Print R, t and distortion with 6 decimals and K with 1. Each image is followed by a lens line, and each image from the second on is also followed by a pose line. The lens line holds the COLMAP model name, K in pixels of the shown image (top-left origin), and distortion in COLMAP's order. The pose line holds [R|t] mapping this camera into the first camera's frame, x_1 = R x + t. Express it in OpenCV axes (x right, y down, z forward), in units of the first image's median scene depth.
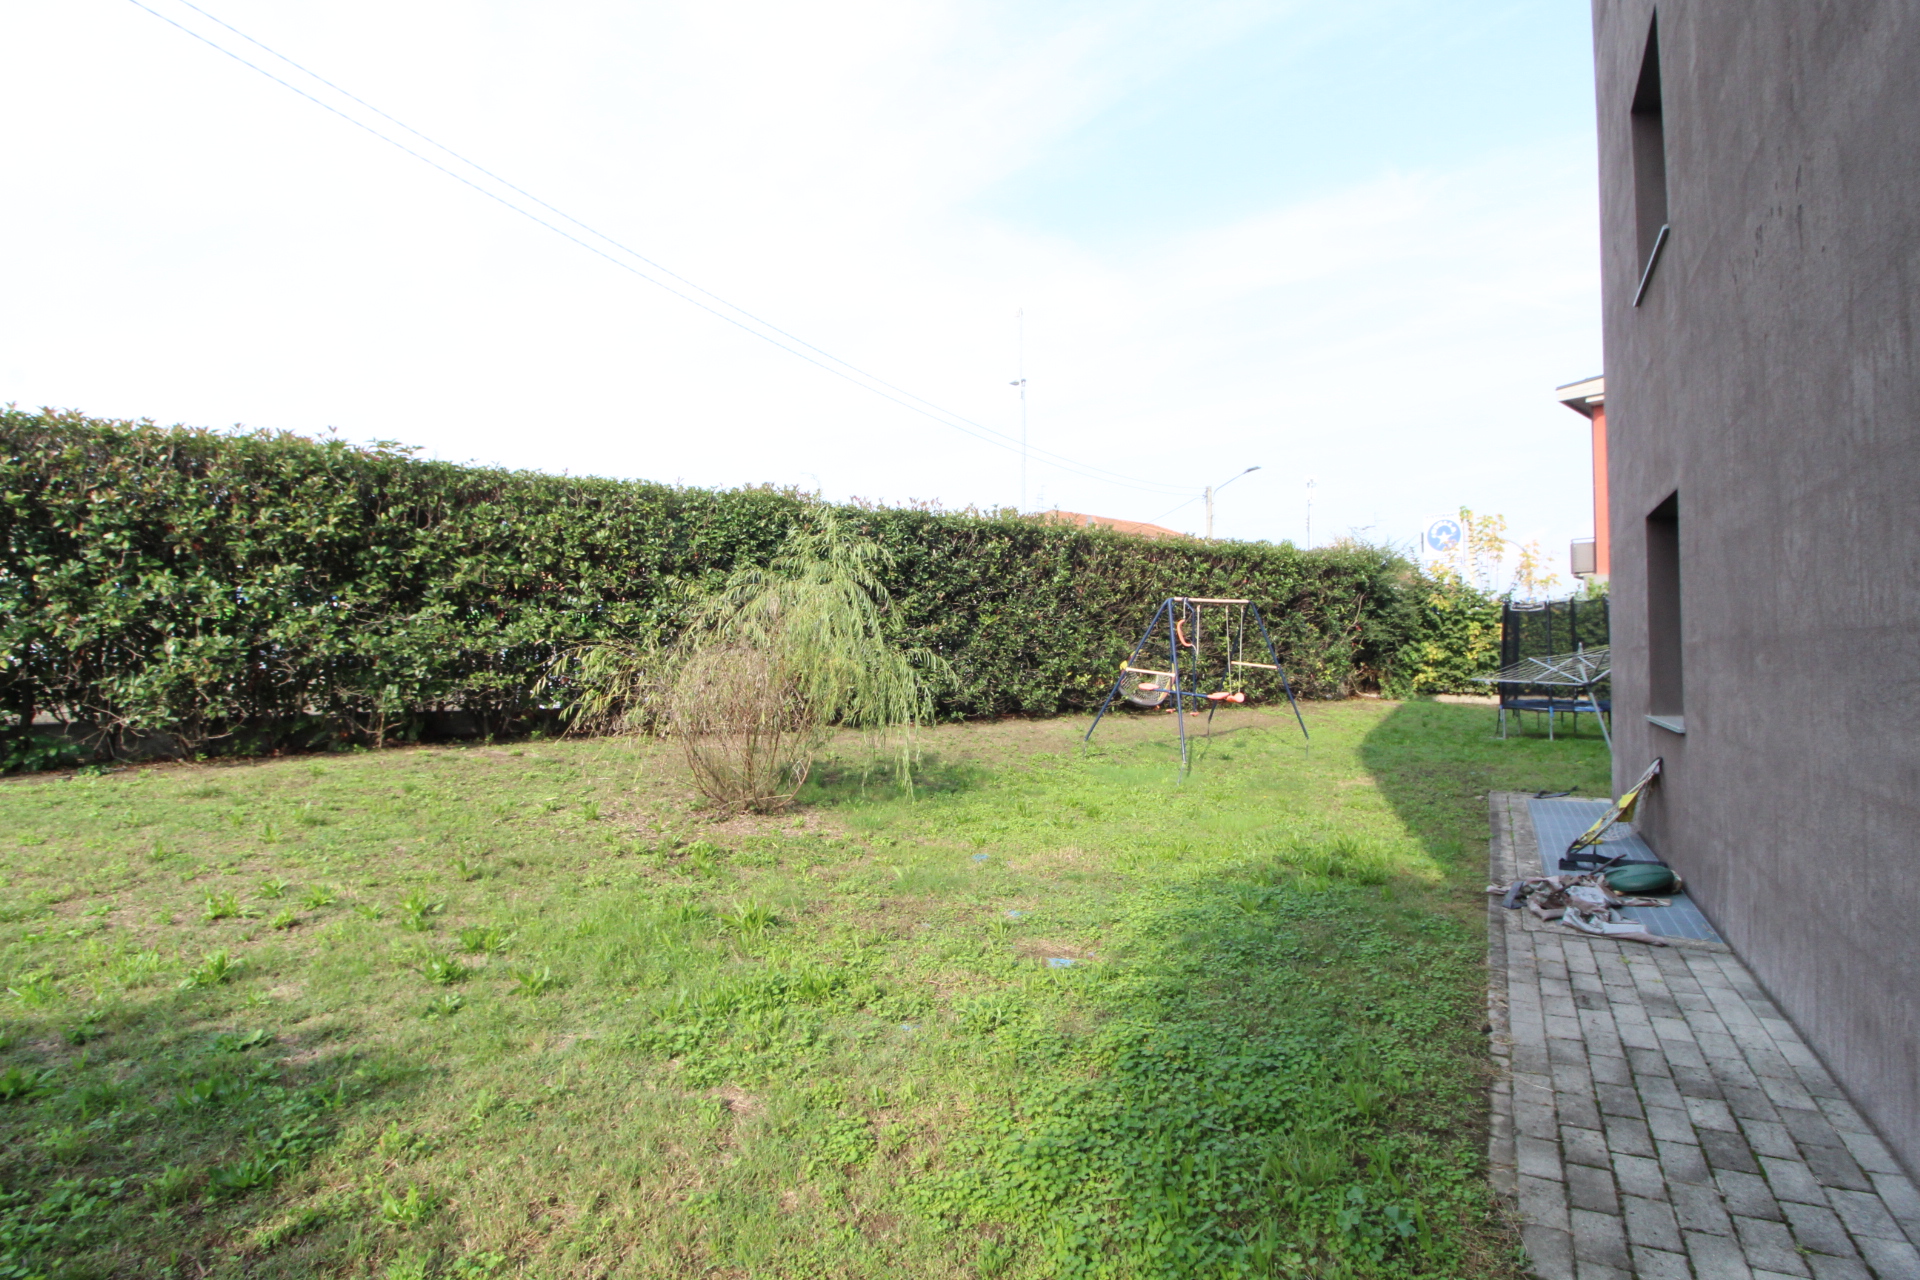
lens RADIAL K [[891.8, 0, 960.6], [0, 891.8, 642.5], [0, 0, 1]] dist [-0.008420, -0.001463]
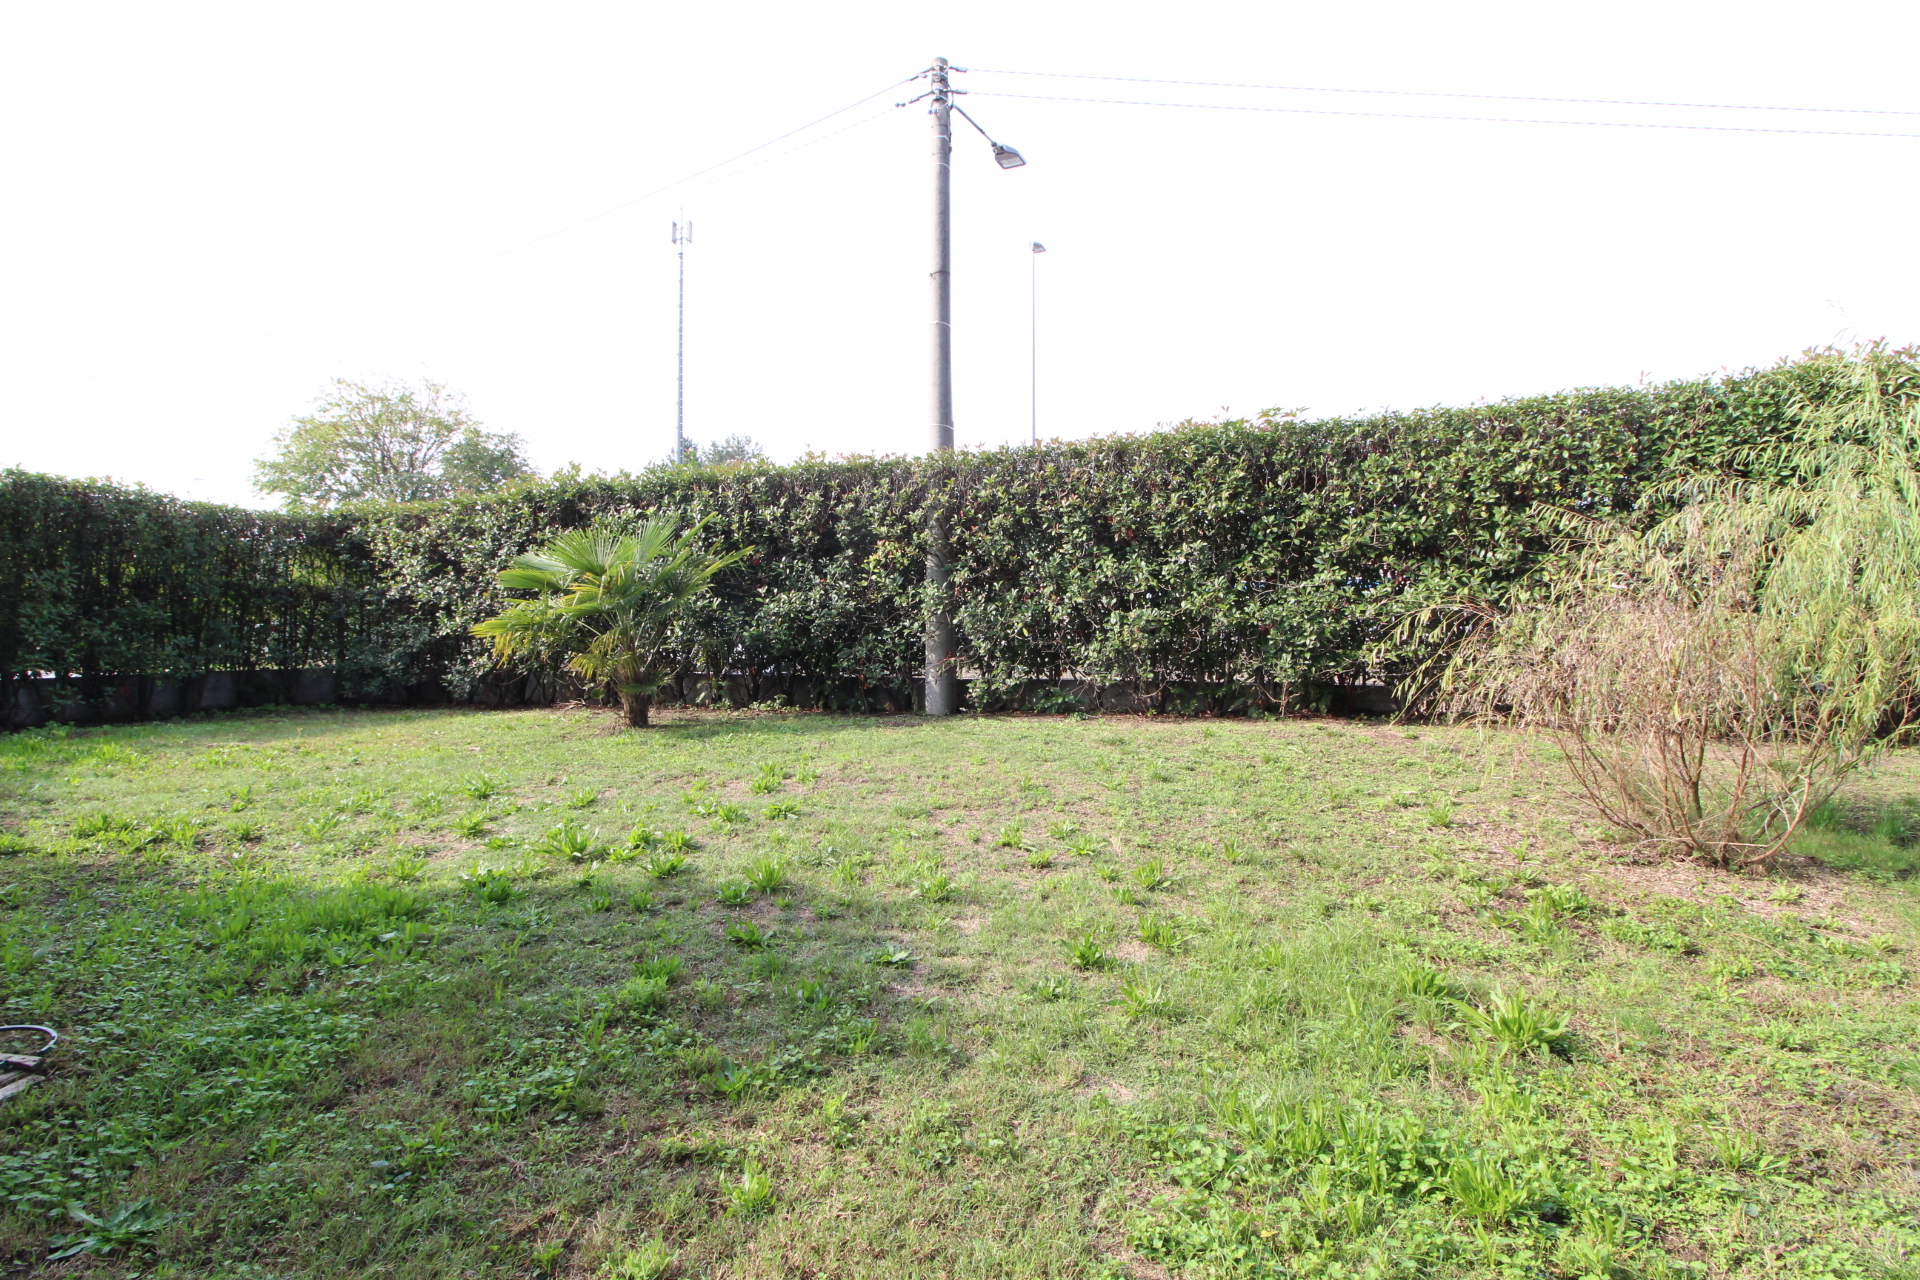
lens RADIAL K [[891.8, 0, 959.8], [0, 891.8, 634.7], [0, 0, 1]] dist [-0.008420, -0.001463]
pose [[0.450442, -0.005715, -0.892788, 0.084474], [0.014903, 0.999888, 0.001118, 0.019295], [0.892681, -0.013808, 0.450477, 0.226679]]
